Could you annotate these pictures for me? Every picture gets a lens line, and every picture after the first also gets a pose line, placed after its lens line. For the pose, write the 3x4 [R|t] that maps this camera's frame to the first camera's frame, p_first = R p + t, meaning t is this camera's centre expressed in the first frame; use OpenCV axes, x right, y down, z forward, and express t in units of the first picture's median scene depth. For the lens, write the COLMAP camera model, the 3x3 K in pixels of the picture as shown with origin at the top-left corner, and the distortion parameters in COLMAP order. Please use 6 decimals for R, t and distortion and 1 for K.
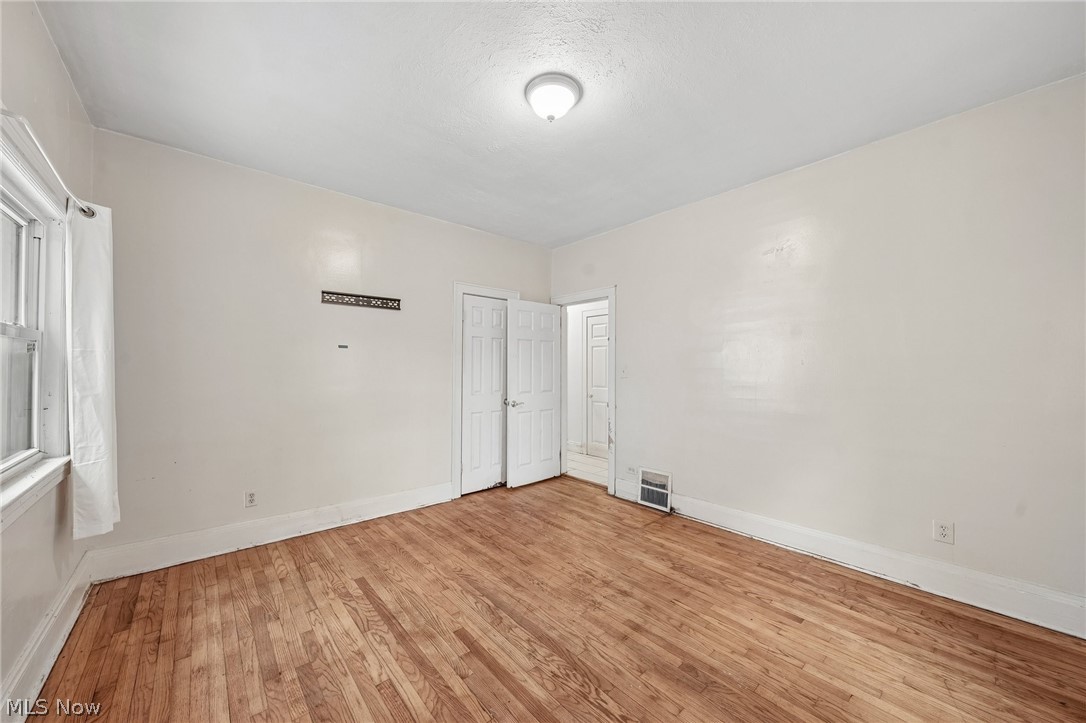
lens RADIAL K [[400.0, 0, 543.0], [0, 400.0, 362.9], [0, 0, 1]] dist [0.001003, 0.000326]
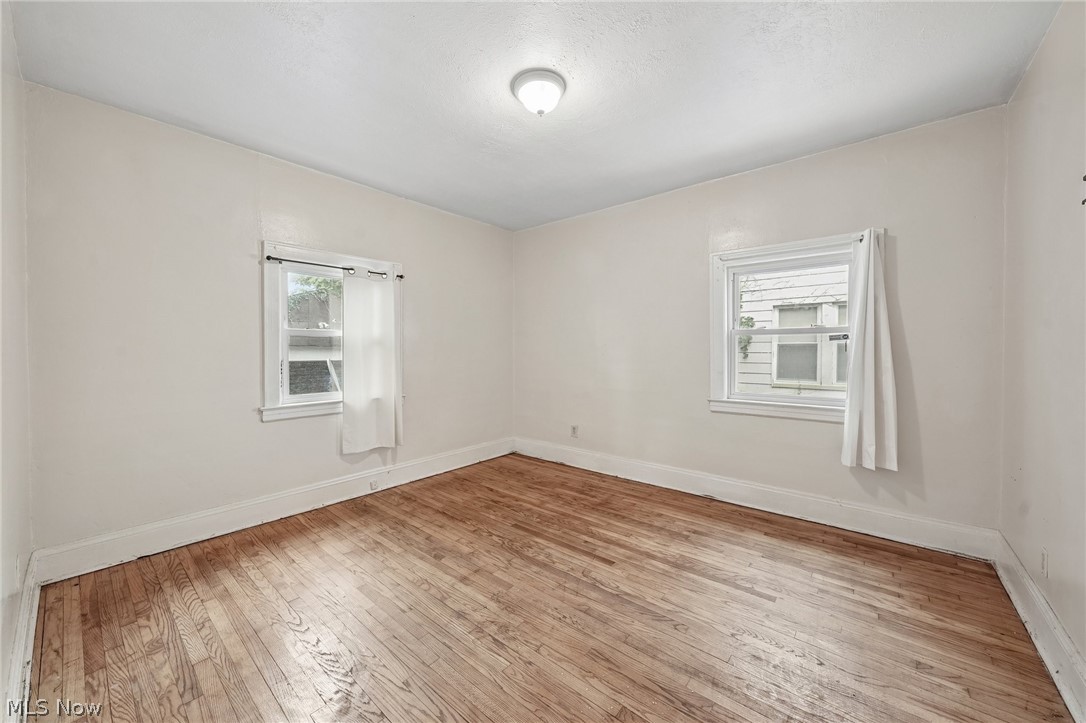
lens RADIAL K [[400.0, 0, 543.5], [0, 400.0, 356.2], [0, 0, 1]] dist [0.001003, 0.000326]
pose [[-0.987246, 0.001279, -0.159197, 0.188432], [0.000151, 0.999975, 0.007094, 0.023956], [0.159202, 0.006979, -0.987221, 2.131874]]
